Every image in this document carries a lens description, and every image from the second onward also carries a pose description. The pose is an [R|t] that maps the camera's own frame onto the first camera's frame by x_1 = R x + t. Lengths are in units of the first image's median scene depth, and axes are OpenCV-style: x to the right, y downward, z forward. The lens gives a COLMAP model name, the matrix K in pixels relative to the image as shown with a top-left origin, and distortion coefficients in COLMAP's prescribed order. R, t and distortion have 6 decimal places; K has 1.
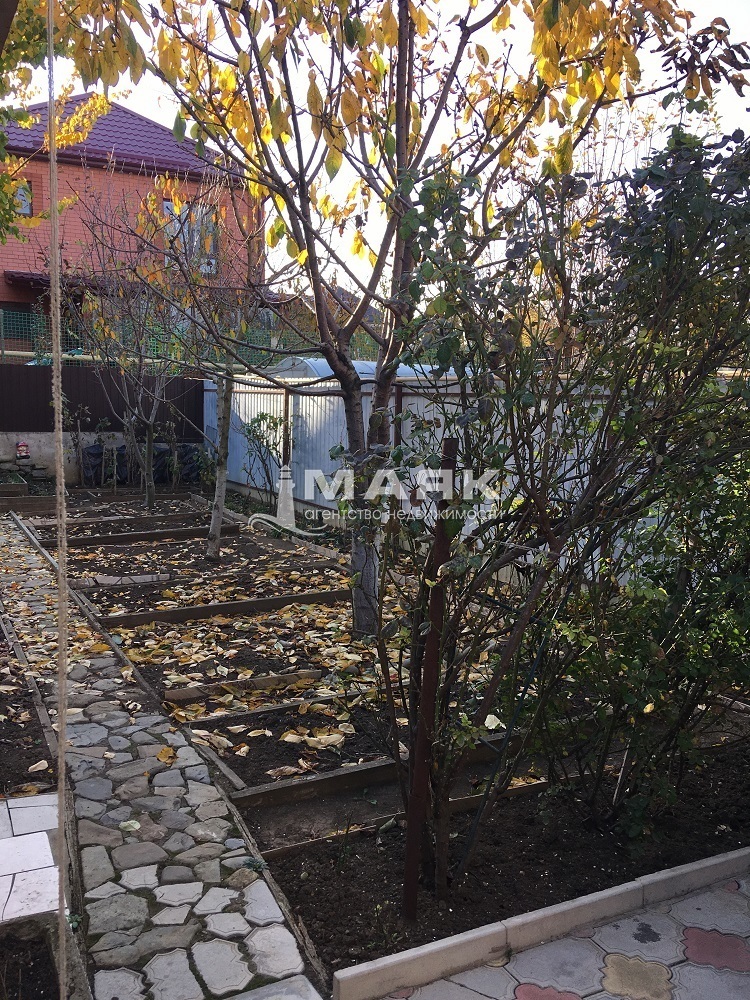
lens RADIAL K [[852.9, 0, 376.6], [0, 852.9, 500.2], [0, 0, 1]] dist [0.091659, -0.116648]
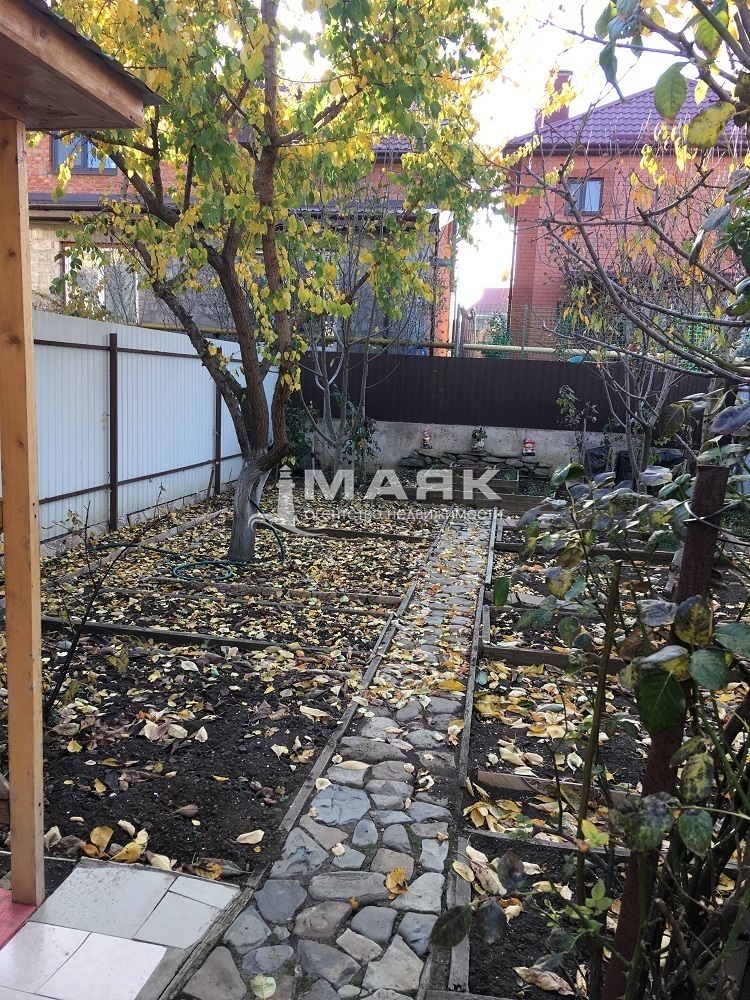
lens RADIAL K [[852.9, 0, 371.6], [0, 852.9, 496.0], [0, 0, 1]] dist [0.091659, -0.116648]
pose [[0.793321, 0.103979, -0.599858, 0.116319], [-0.109382, 0.993617, 0.027574, -0.030266], [0.598897, 0.043739, 0.799631, 0.355039]]
